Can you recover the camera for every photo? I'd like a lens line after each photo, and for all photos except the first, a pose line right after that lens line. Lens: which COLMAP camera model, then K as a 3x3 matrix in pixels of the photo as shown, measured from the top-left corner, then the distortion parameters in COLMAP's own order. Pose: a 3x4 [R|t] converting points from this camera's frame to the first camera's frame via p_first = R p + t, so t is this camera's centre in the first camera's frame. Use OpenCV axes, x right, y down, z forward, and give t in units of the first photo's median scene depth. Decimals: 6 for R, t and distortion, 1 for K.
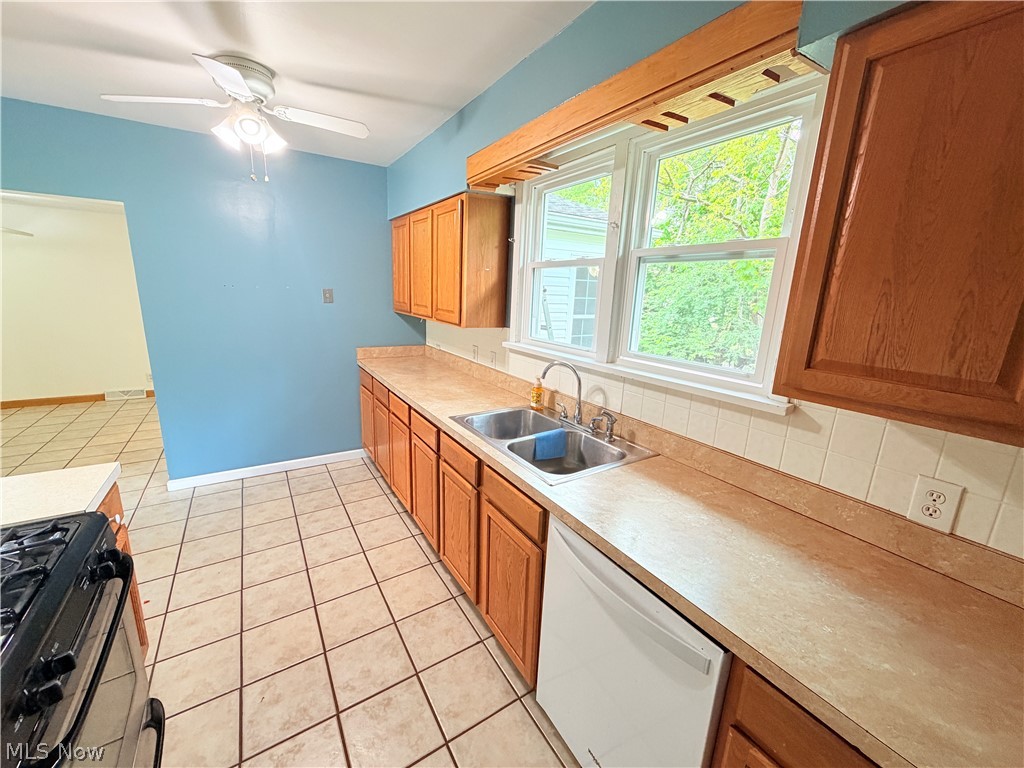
lens RADIAL K [[406.8, 0, 507.2], [0, 406.8, 379.8], [0, 0, 1]] dist [-0.000836, 0.000214]
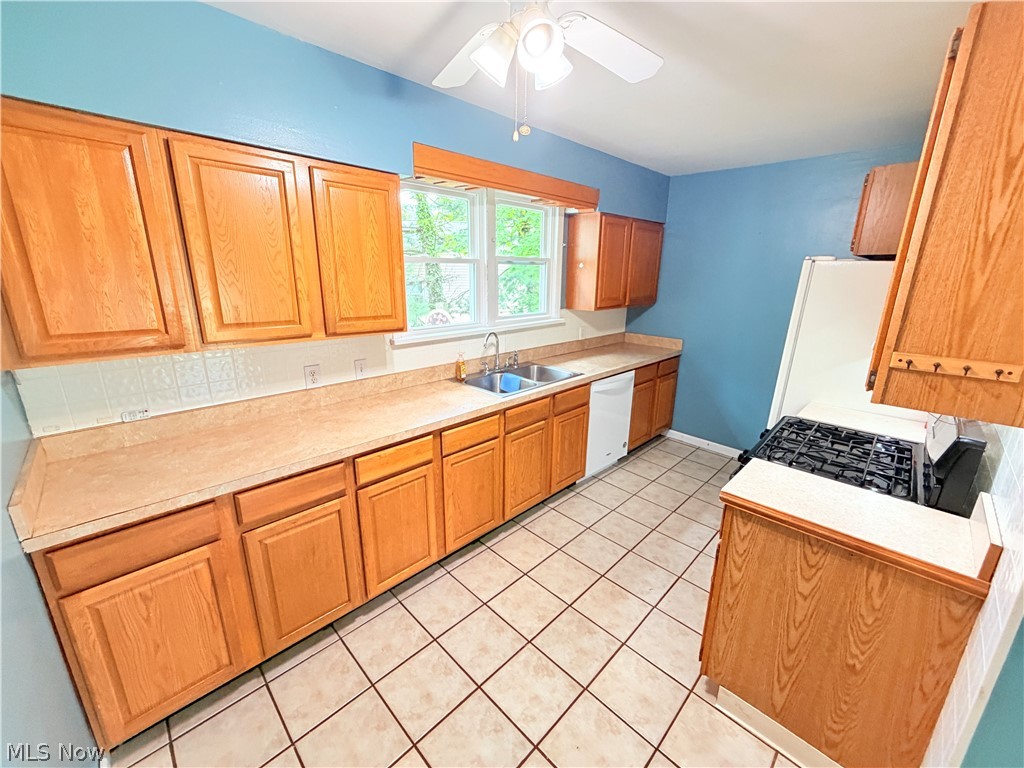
lens RADIAL K [[406.8, 0, 510.4], [0, 406.8, 384.3], [0, 0, 1]] dist [-0.000836, 0.000214]
pose [[-0.226711, -0.296868, 0.927616, -1.225457], [0.190300, 0.920556, 0.341119, -0.339975], [-0.955190, 0.253861, -0.152206, 1.155564]]
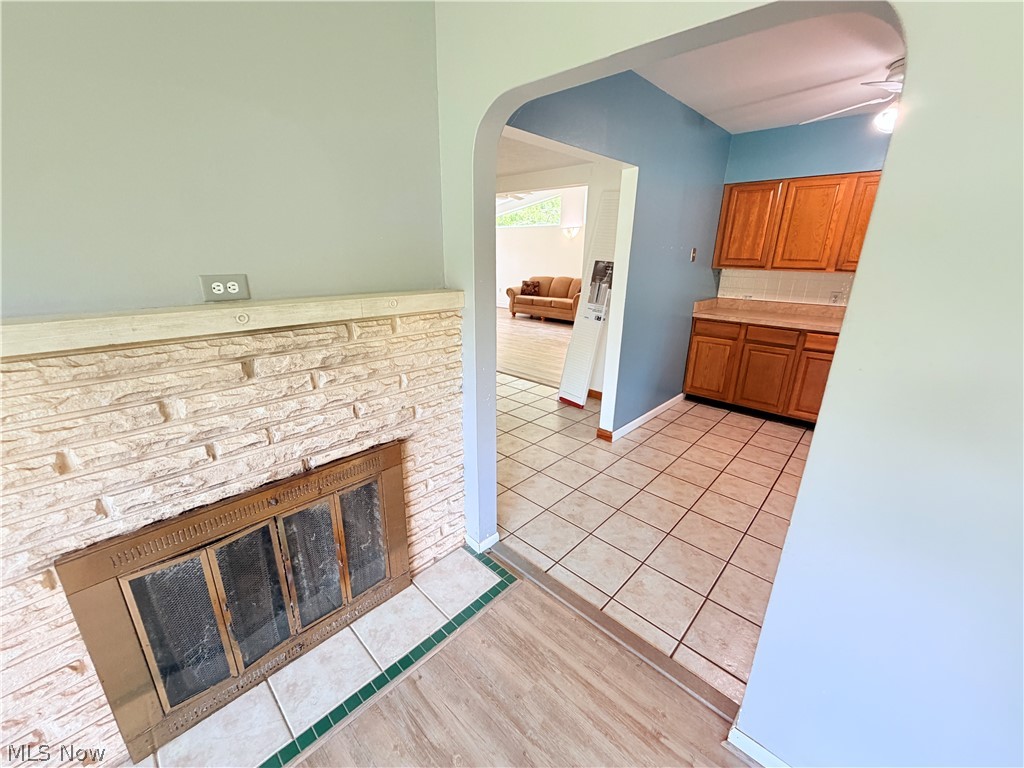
lens RADIAL K [[406.8, 0, 508.0], [0, 406.8, 383.7], [0, 0, 1]] dist [-0.000836, 0.000214]
pose [[0.967664, -0.109834, 0.227076, -1.984081], [0.087484, 0.990481, 0.106277, -0.037181], [-0.236587, -0.082975, 0.968061, 0.034992]]
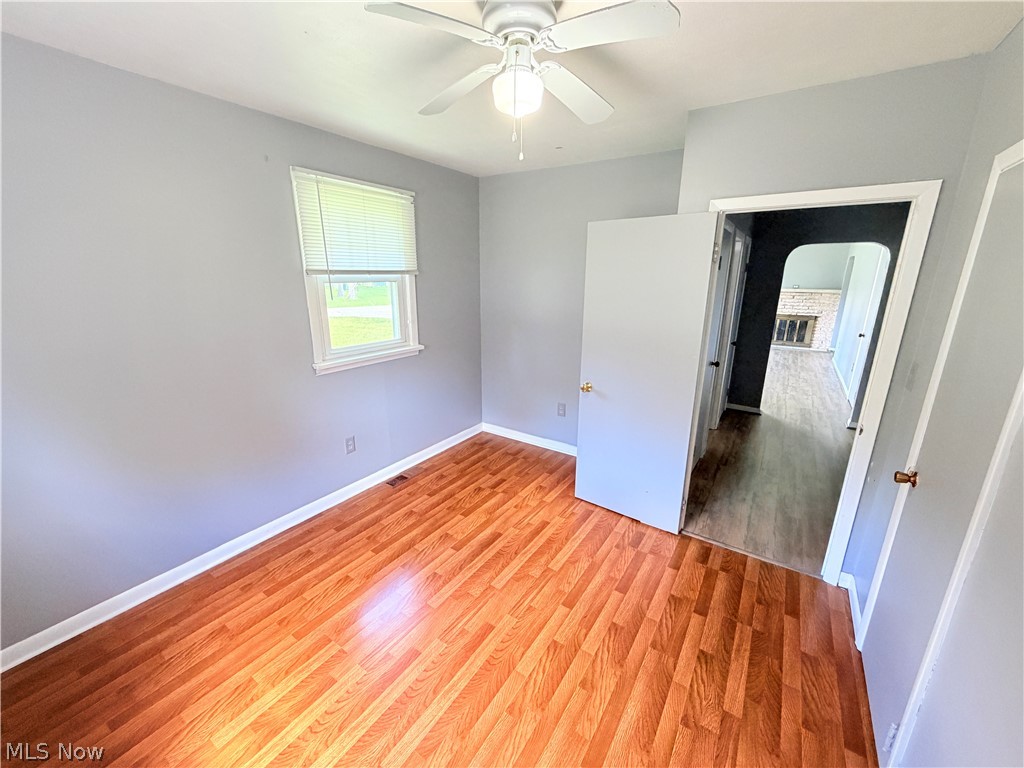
lens RADIAL K [[406.8, 0, 511.6], [0, 406.8, 384.8], [0, 0, 1]] dist [-0.000836, 0.000214]
pose [[0.407483, 0.205108, -0.889881, 0.744951], [-0.188683, 0.972334, 0.137713, 0.894041], [0.893508, 0.111789, 0.434910, -3.976753]]
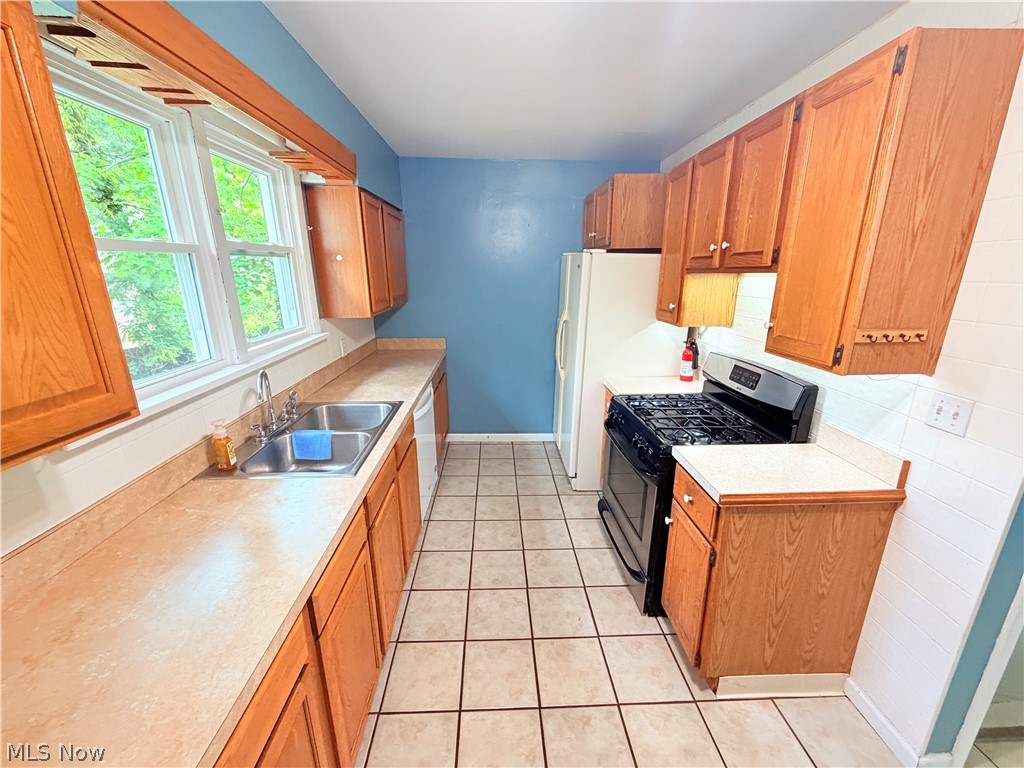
lens RADIAL K [[406.8, 0, 508.6], [0, 406.8, 384.1], [0, 0, 1]] dist [-0.000836, 0.000214]
pose [[-0.867079, -0.166781, 0.469423, -0.680667], [0.081677, 0.881950, 0.464213, -0.356397], [-0.491430, 0.440850, -0.751098, 1.337786]]
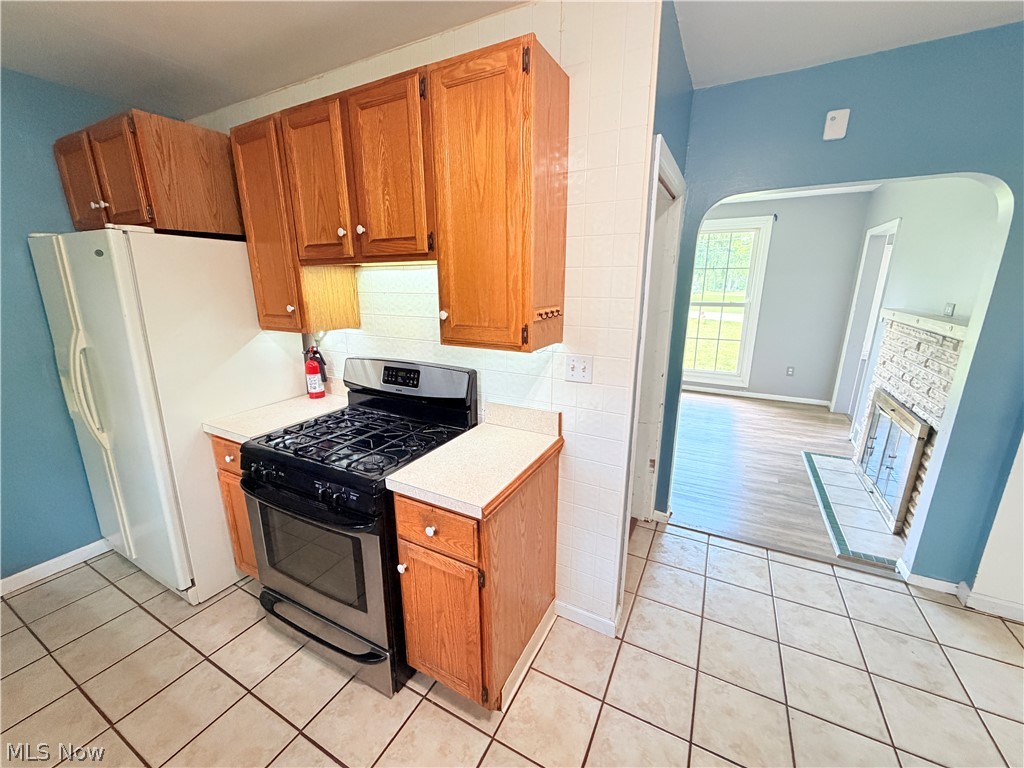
lens RADIAL K [[406.8, 0, 508.4], [0, 406.8, 384.3], [0, 0, 1]] dist [-0.000836, 0.000214]
pose [[-0.865822, 0.089254, -0.492327, -0.458545], [-0.139610, 0.901788, 0.409008, -0.258707], [0.480480, 0.422862, -0.768327, 1.131586]]
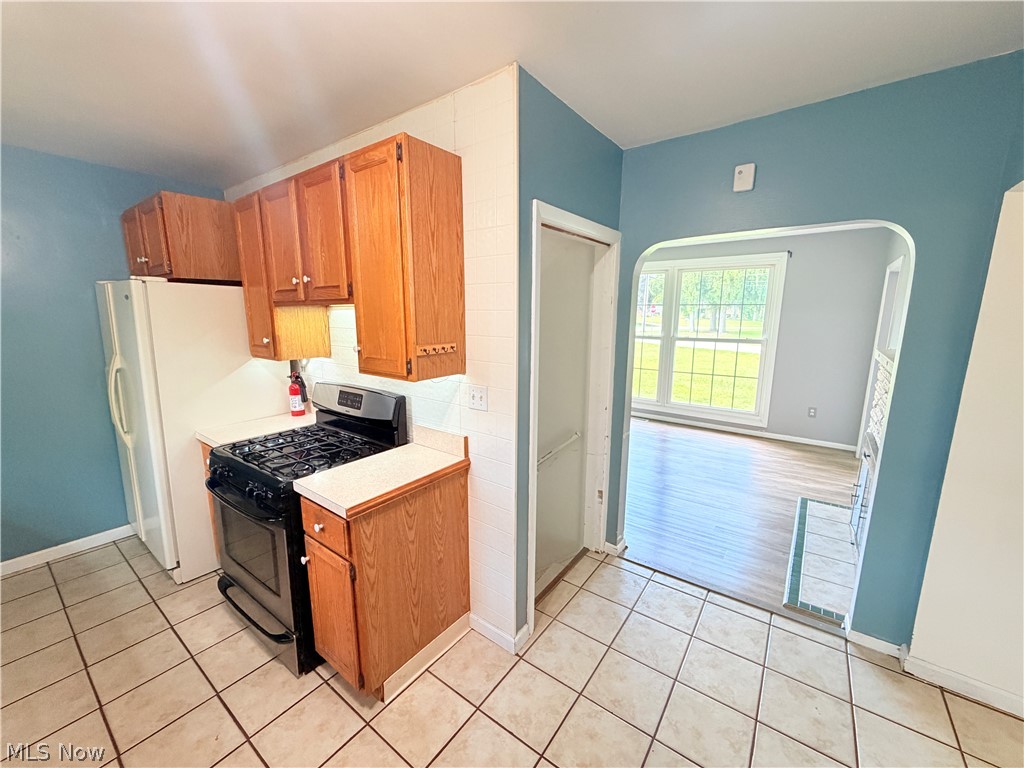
lens RADIAL K [[406.8, 0, 508.0], [0, 406.8, 384.3], [0, 0, 1]] dist [-0.000836, 0.000214]
pose [[-0.930033, 0.023682, -0.366713, -0.706939], [-0.118262, 0.925543, 0.359699, -0.340031], [0.347927, 0.377900, -0.857985, 1.359990]]
